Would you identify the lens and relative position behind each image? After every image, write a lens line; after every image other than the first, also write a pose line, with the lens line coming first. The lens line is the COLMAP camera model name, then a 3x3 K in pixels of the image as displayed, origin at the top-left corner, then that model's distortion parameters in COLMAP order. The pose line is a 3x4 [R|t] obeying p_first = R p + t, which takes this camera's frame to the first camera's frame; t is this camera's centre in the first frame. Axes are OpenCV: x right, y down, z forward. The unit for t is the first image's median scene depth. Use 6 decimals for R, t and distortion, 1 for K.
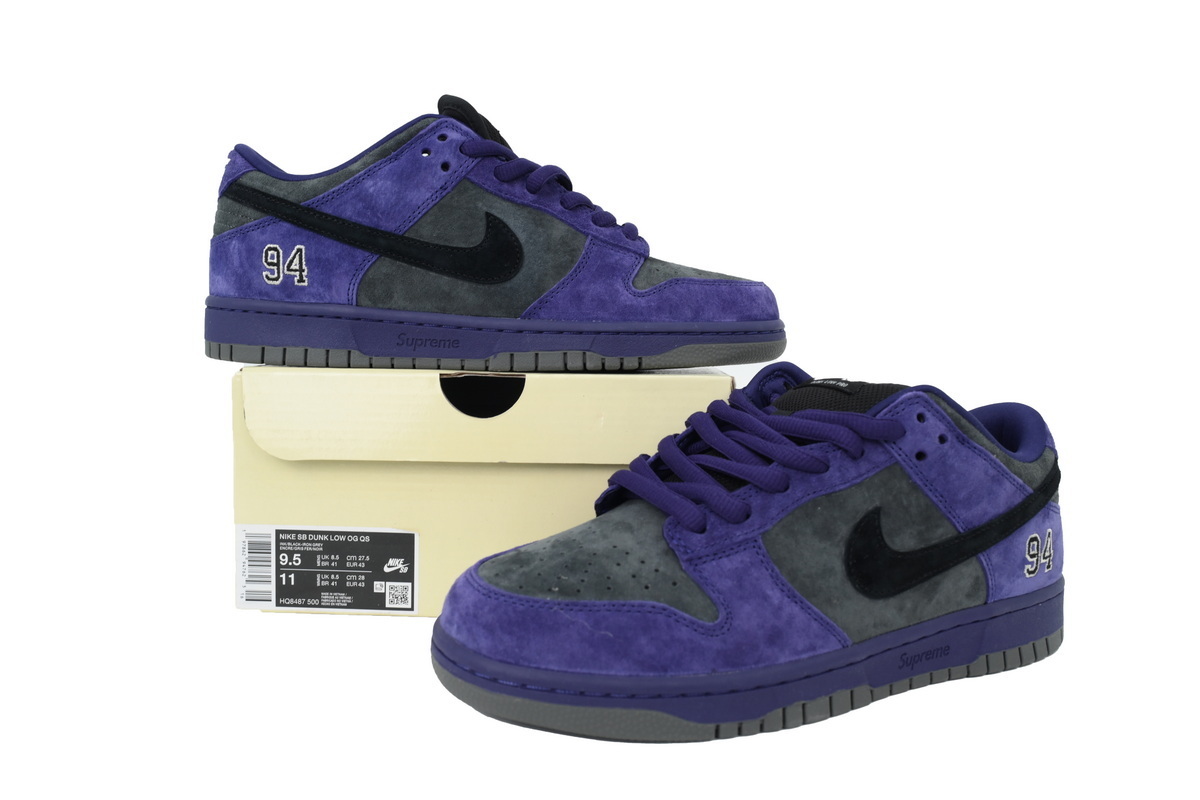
lens RADIAL K [[998.0, 0, 600.0], [0, 998.0, 400.0], [0, 0, 1]] dist [0.037195, -0.001868]
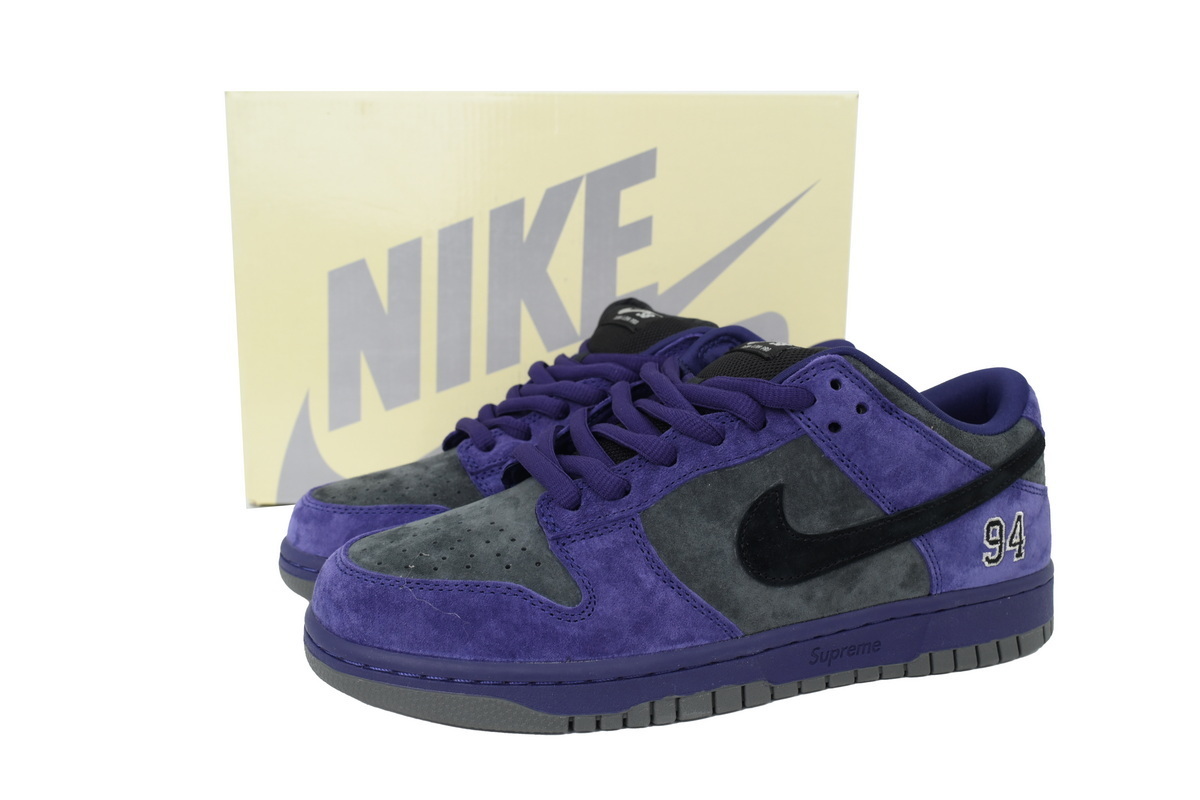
lens RADIAL K [[998.0, 0, 600.0], [0, 998.0, 400.0], [0, 0, 1]] dist [0.037195, -0.001868]
pose [[0.983094, -0.003767, -0.183065, 0.289359], [0.008139, 0.999699, 0.023138, 0.009936], [0.182923, -0.024237, 0.982828, 0.096003]]
